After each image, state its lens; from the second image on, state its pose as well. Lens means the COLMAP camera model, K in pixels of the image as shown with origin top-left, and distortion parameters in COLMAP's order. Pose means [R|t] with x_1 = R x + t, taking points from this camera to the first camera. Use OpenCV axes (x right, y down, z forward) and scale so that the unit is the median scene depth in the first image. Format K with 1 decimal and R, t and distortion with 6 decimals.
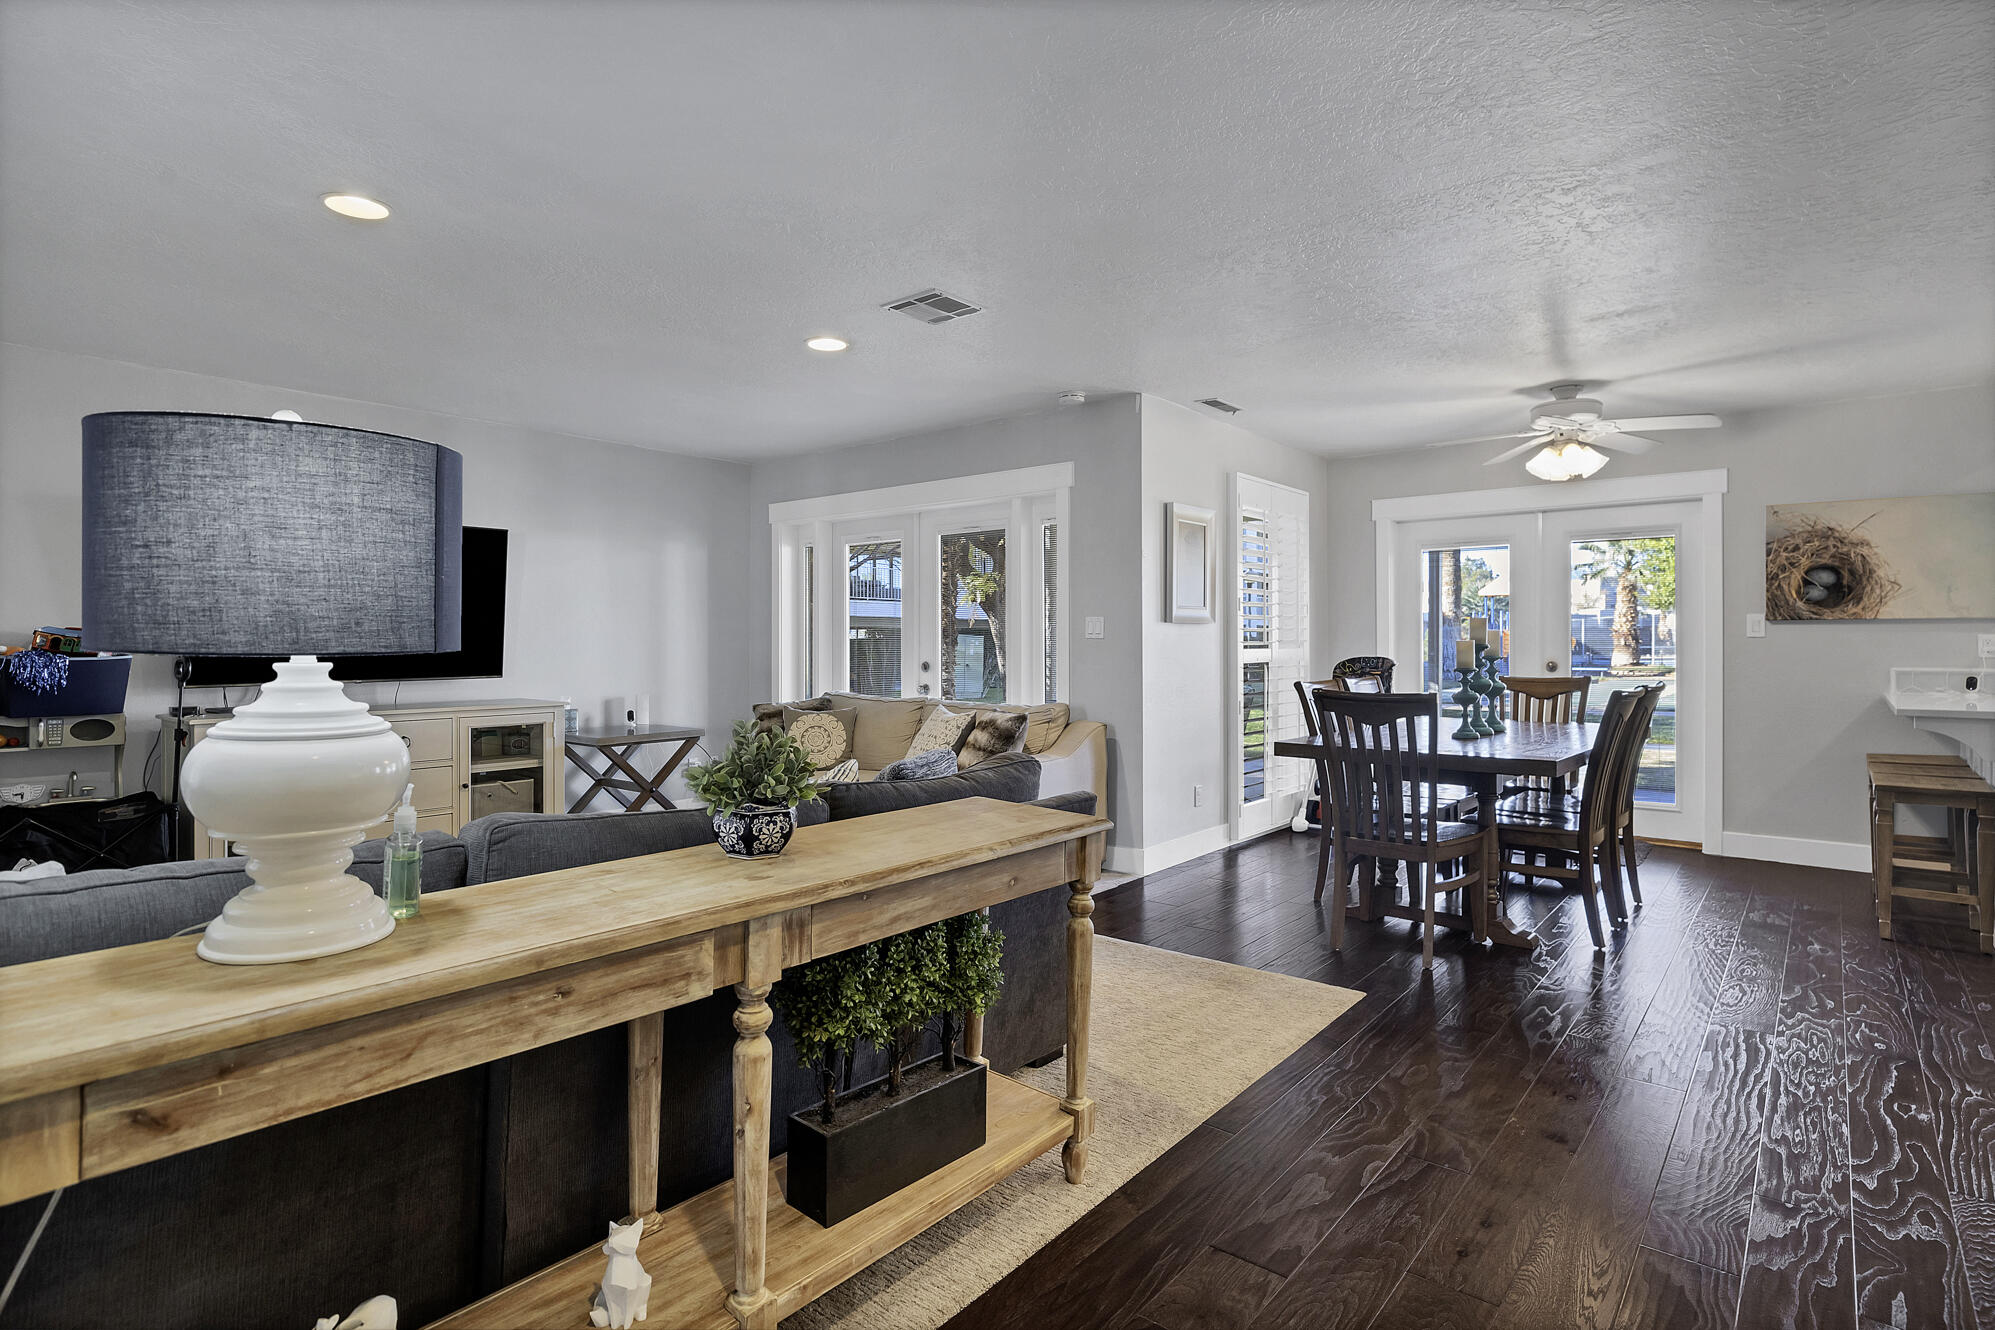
lens RADIAL K [[1014.9, 0, 991.4], [0, 1014.9, 650.9], [0, 0, 1]] dist [-0.002511, 0.003060]
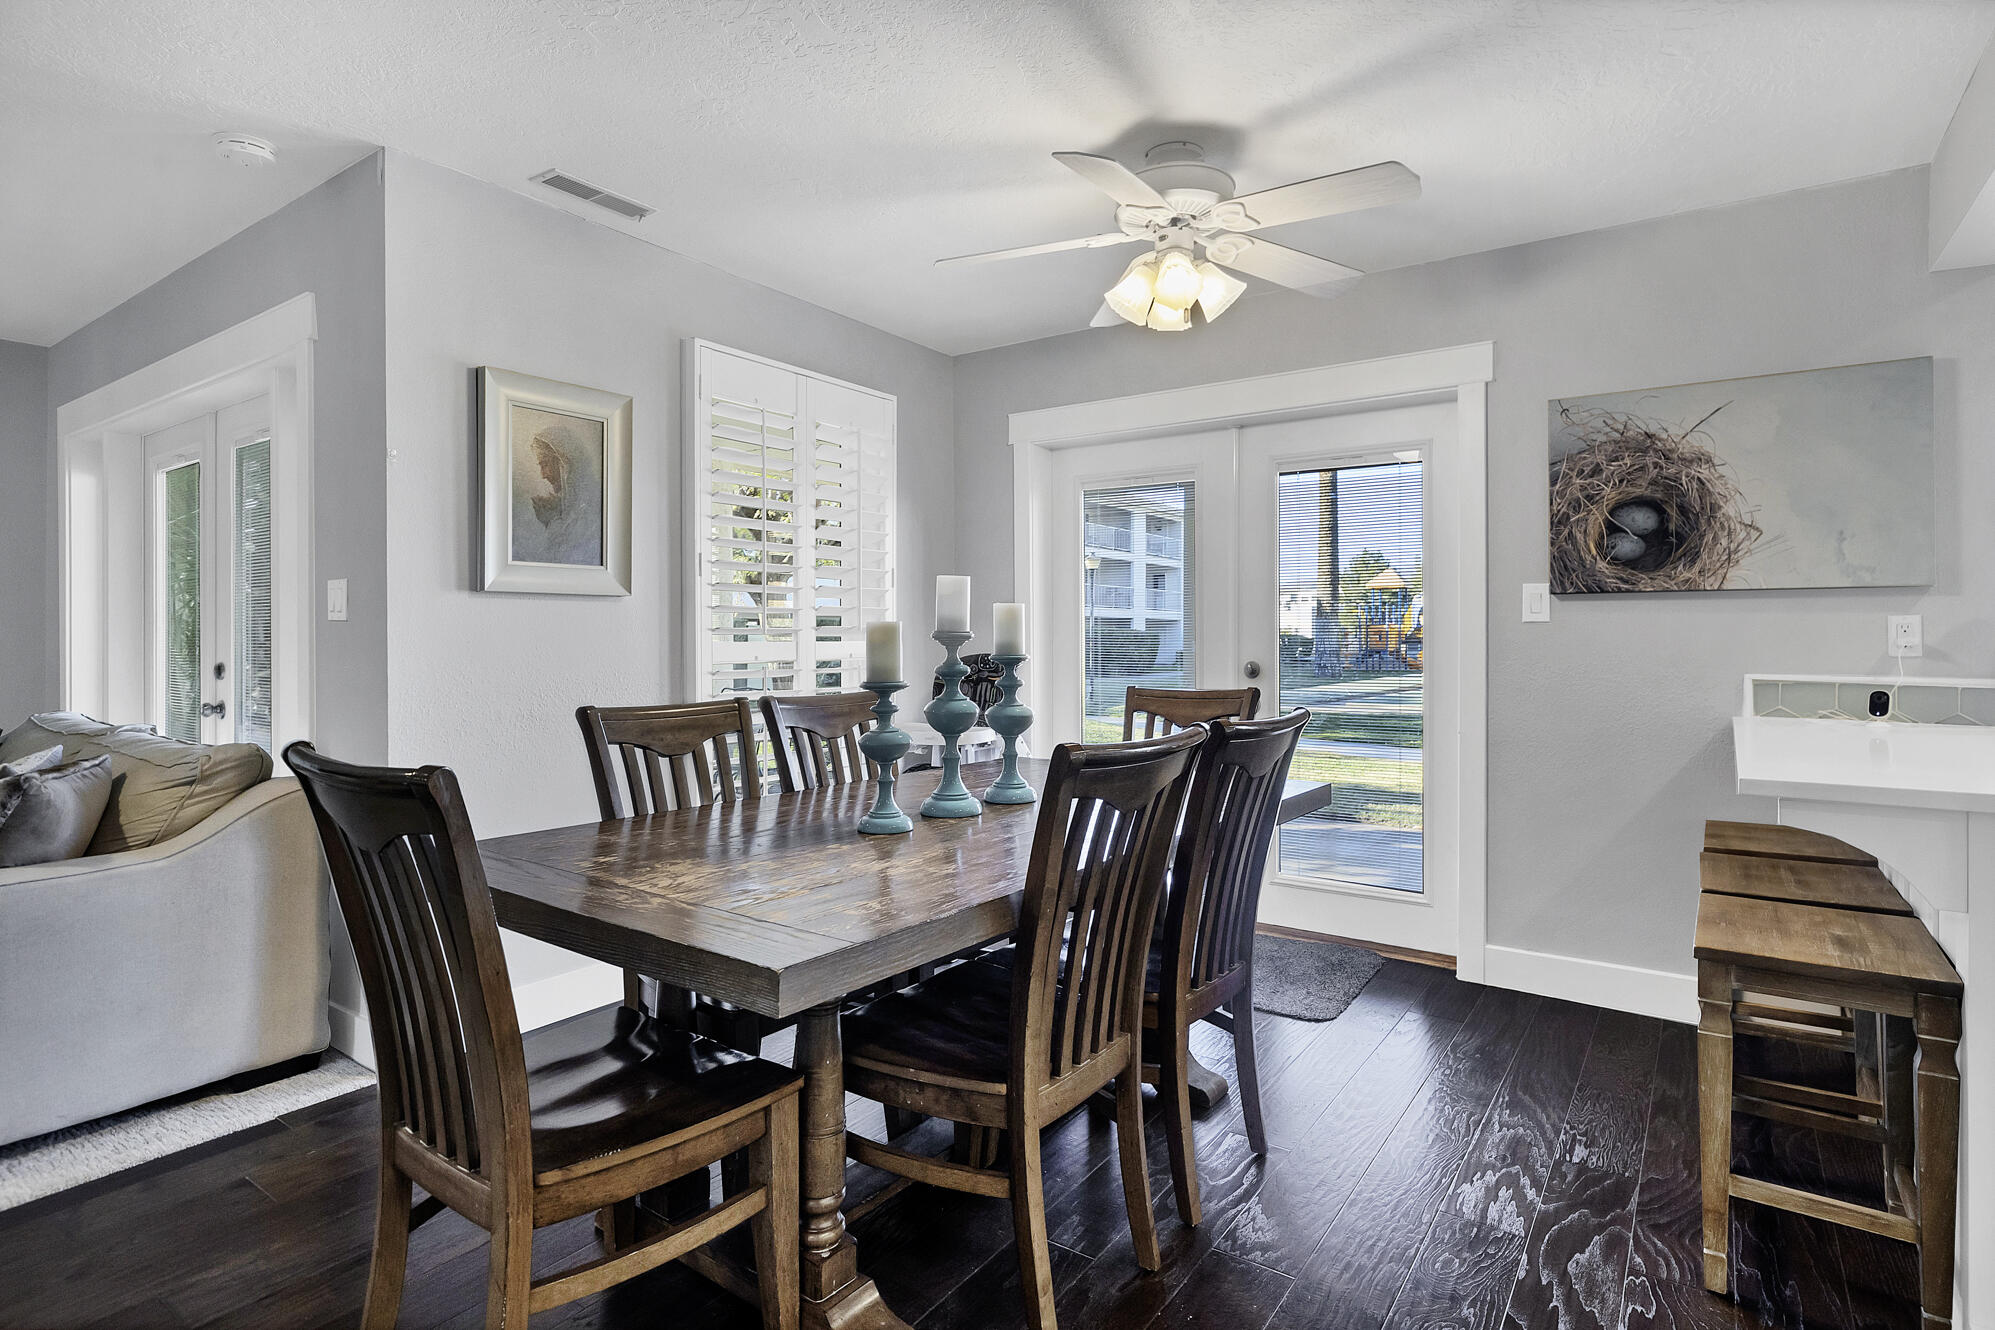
lens RADIAL K [[1014.9, 0, 989.1], [0, 1014.9, 649.5], [0, 0, 1]] dist [-0.002511, 0.003060]
pose [[0.997385, 0.001033, 0.072257, 0.405531], [-0.001432, 0.999984, 0.005474, 0.000116], [-0.072251, -0.005563, 0.997371, 0.444146]]
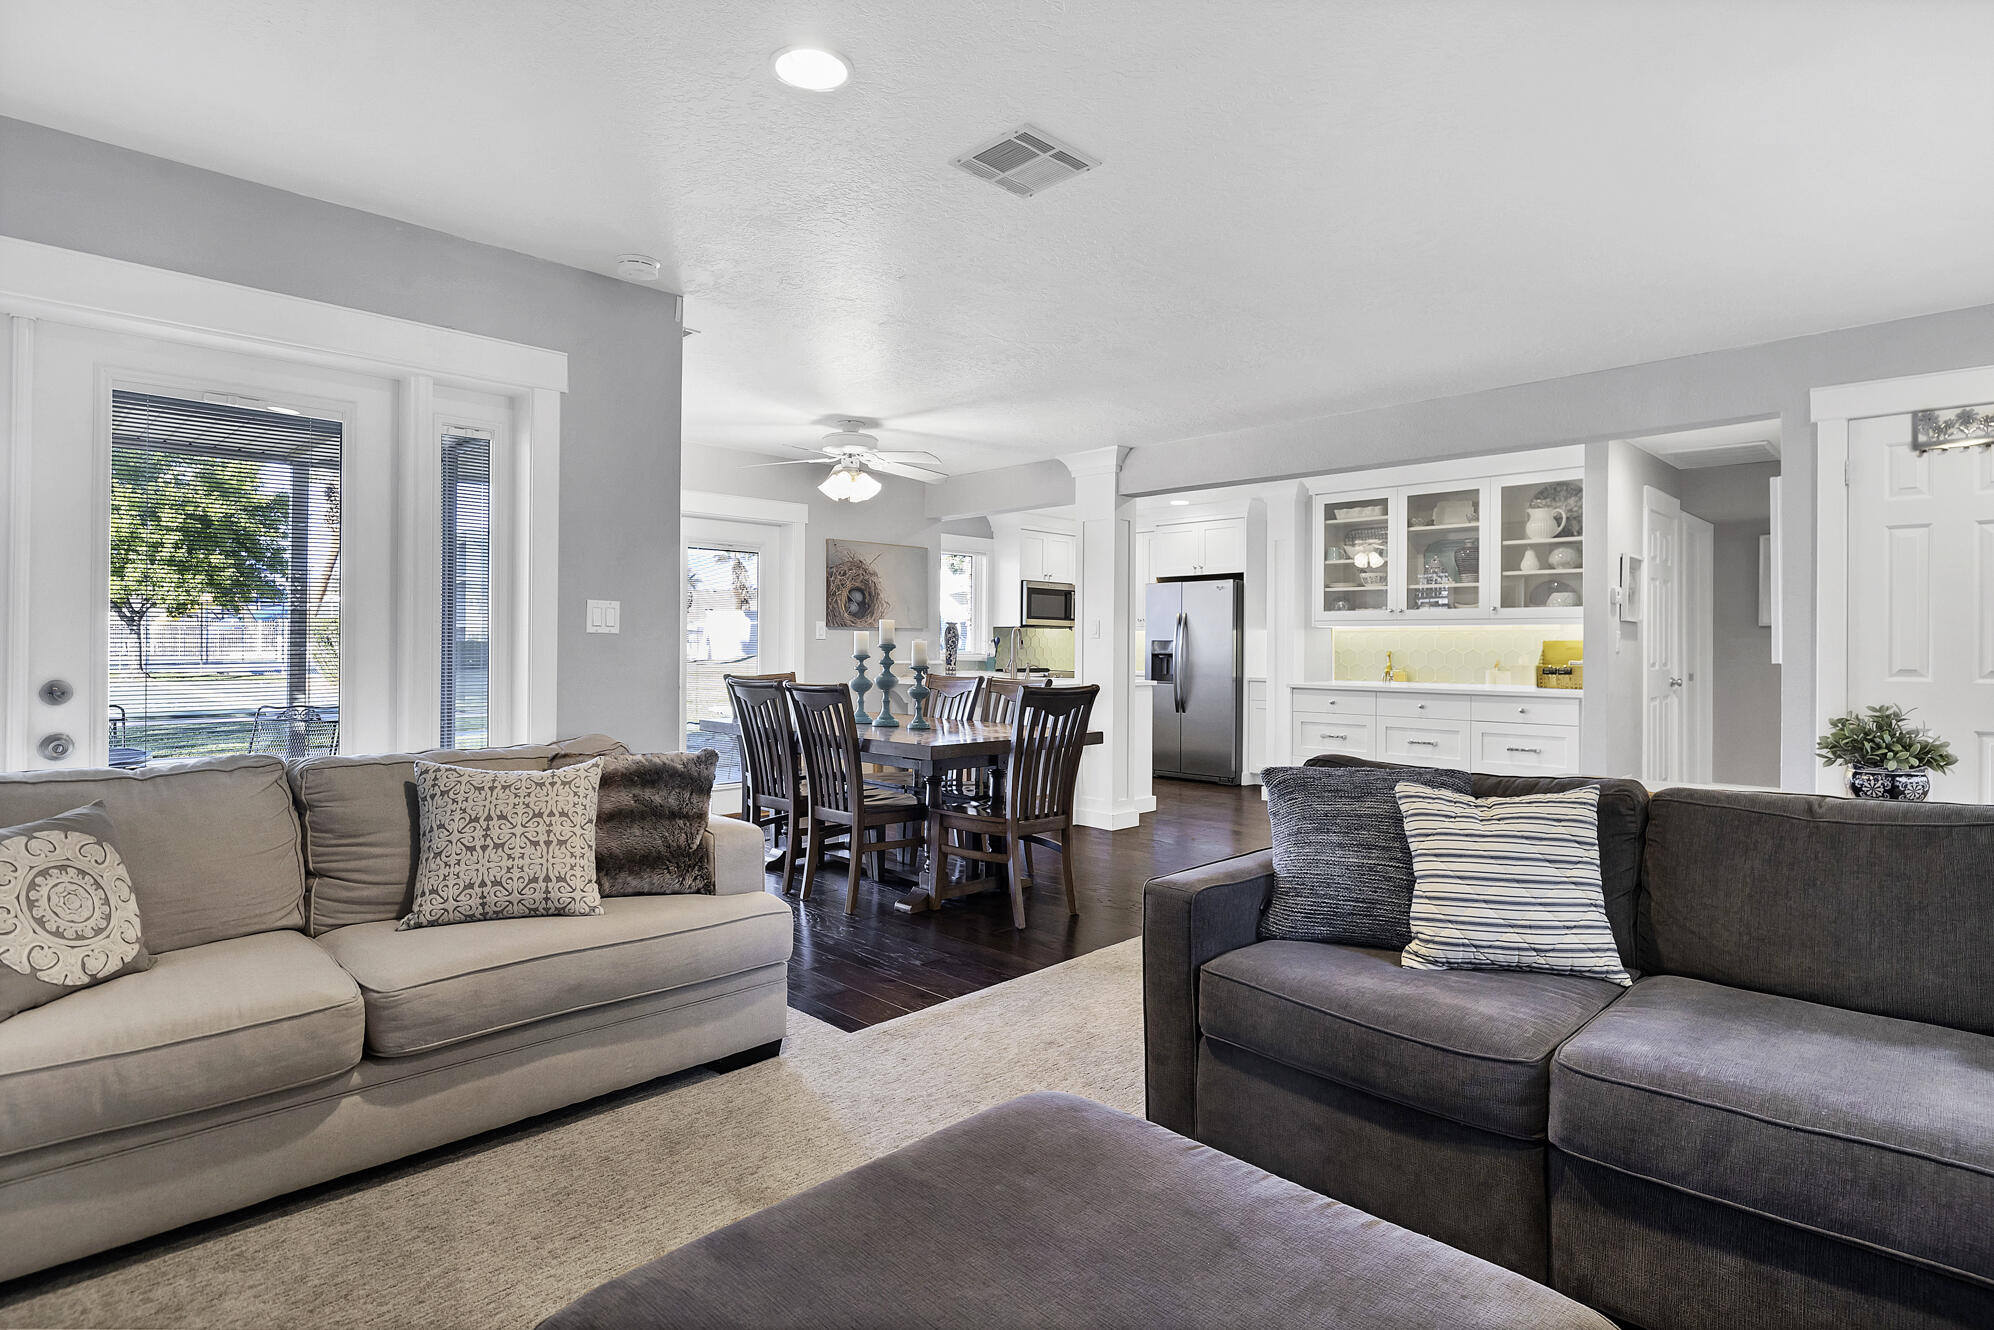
lens RADIAL K [[1014.4, 0, 1013.7], [0, 1014.4, 648.8], [0, 0, 1]] dist [-0.002511, 0.003060]
pose [[0.080345, -0.001774, 0.996766, -0.540191], [0.002217, 0.999996, 0.001602, -0.002977], [-0.996765, 0.002081, 0.080349, 0.680515]]
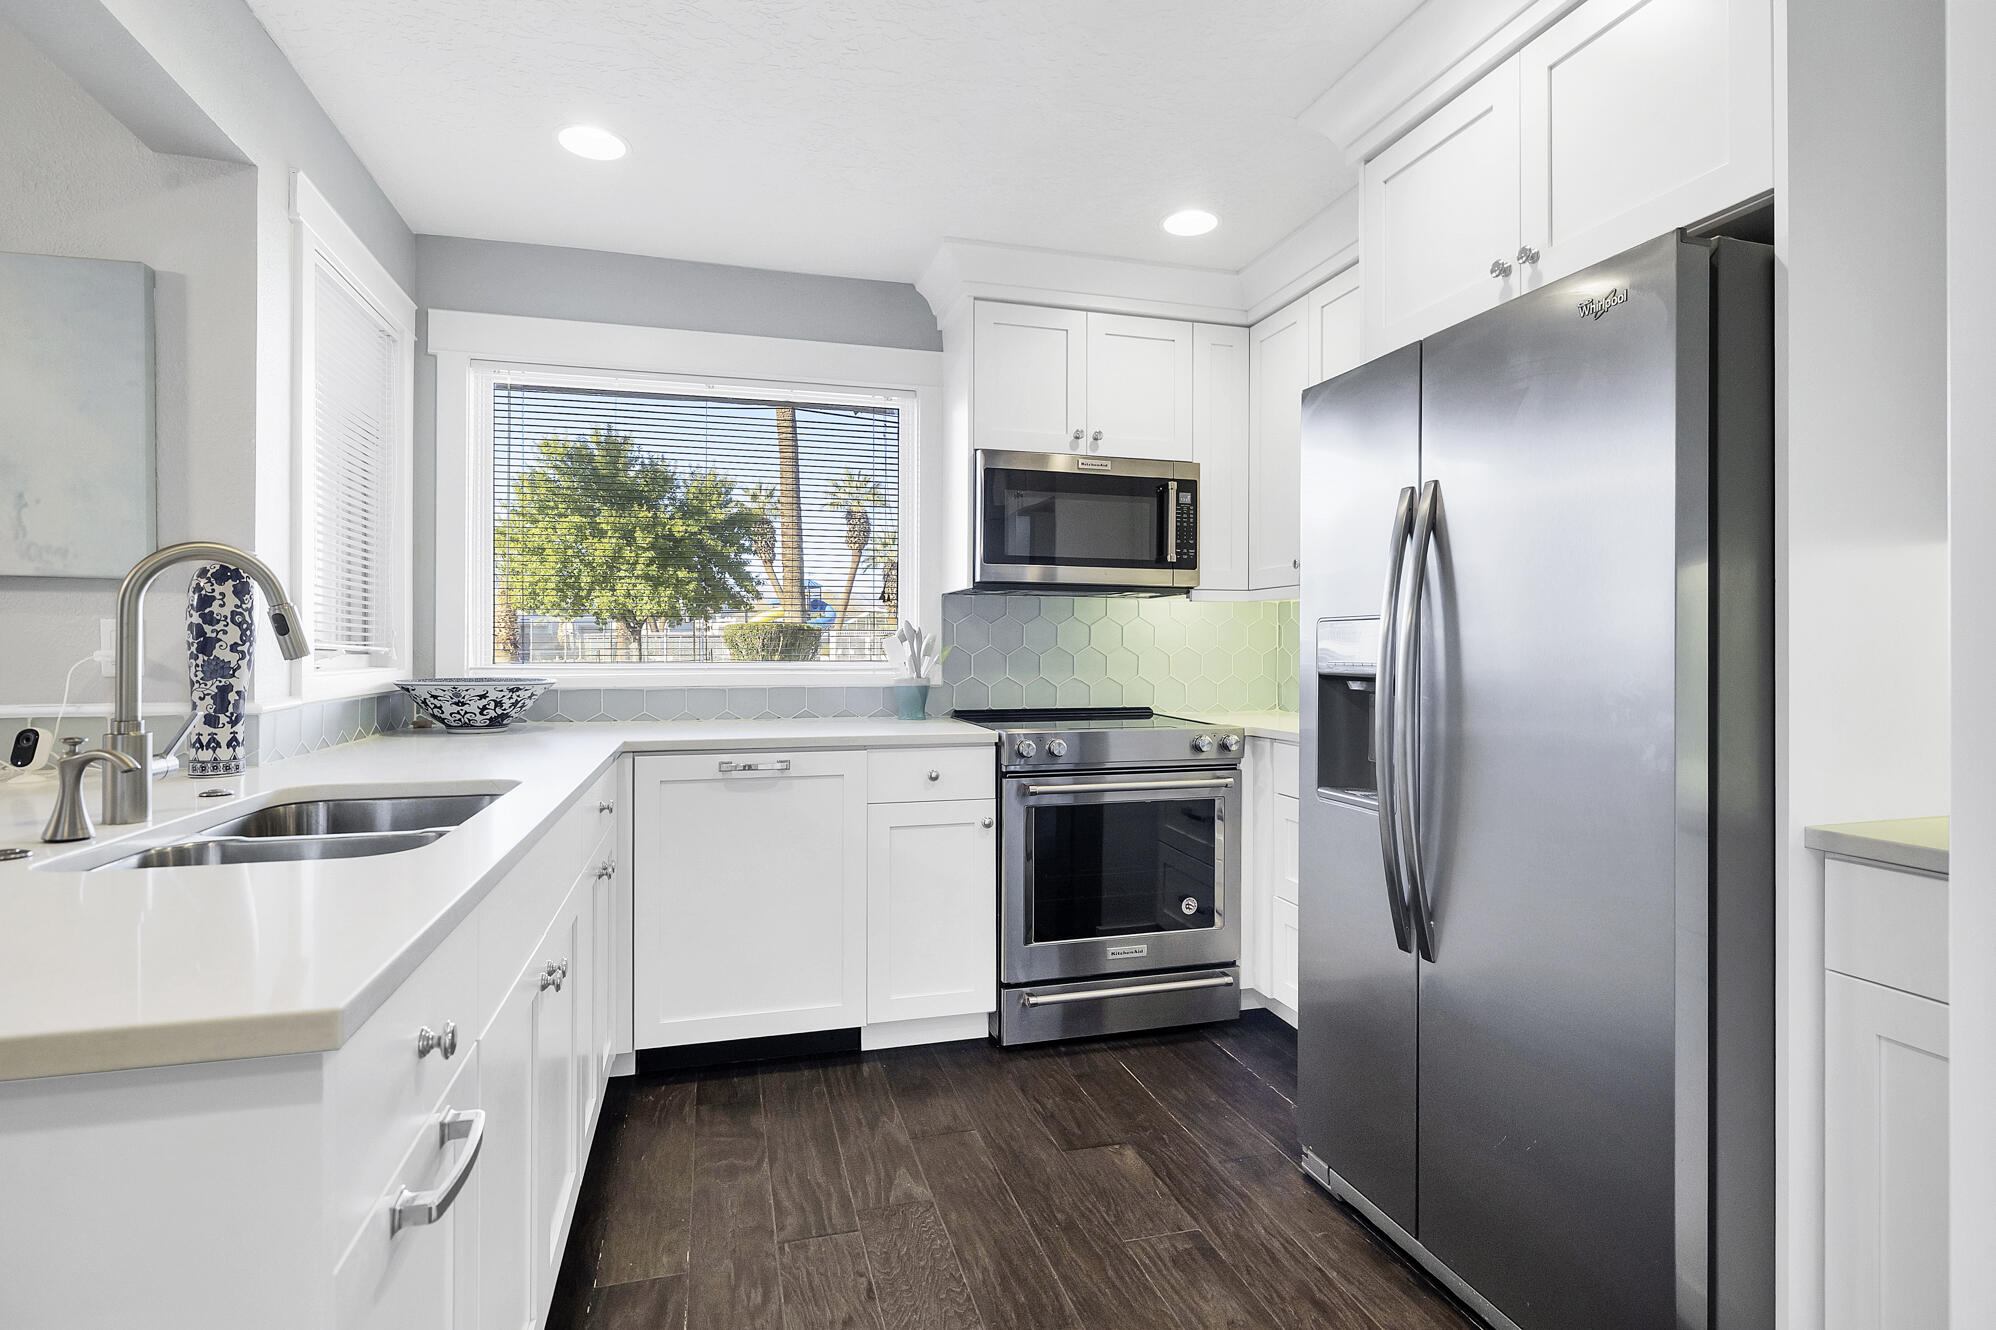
lens RADIAL K [[1015.4, 0, 996.4], [0, 1015.4, 649.6], [0, 0, 1]] dist [-0.002511, 0.003060]
pose [[0.571610, 0.000368, 0.820525, 0.794440], [0.006097, 0.999970, -0.004696, -0.000197], [-0.820503, 0.007687, 0.571591, 0.451680]]
